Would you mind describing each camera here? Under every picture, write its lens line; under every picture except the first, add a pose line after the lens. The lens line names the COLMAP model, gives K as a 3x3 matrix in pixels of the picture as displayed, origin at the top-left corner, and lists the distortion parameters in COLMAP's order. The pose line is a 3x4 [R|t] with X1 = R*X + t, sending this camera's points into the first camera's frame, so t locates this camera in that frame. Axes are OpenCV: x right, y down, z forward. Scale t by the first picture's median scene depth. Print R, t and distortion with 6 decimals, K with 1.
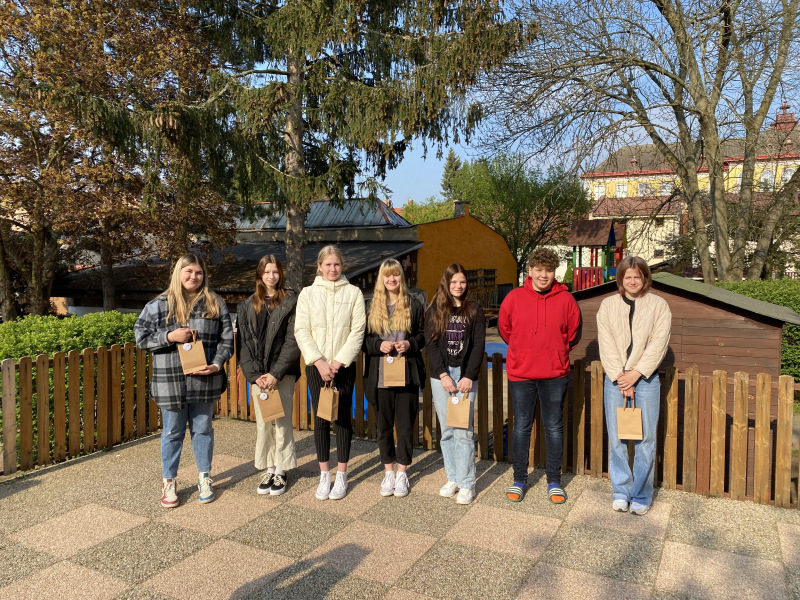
lens RADIAL K [[590.6, 0, 402.8], [0, 590.6, 303.2], [0, 0, 1]] dist [0.005288, 0.001016]
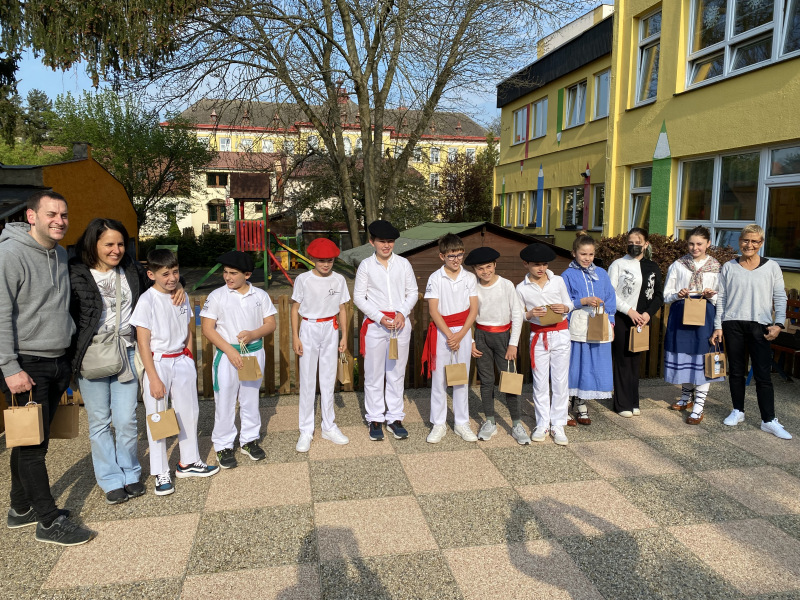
lens RADIAL K [[590.6, 0, 405.4], [0, 590.6, 297.6], [0, 0, 1]] dist [0.005288, 0.001016]
pose [[0.782480, -0.072662, 0.618422, -0.481725], [0.030886, 0.996475, 0.078002, 0.006552], [-0.621909, -0.041935, 0.781966, 0.130947]]
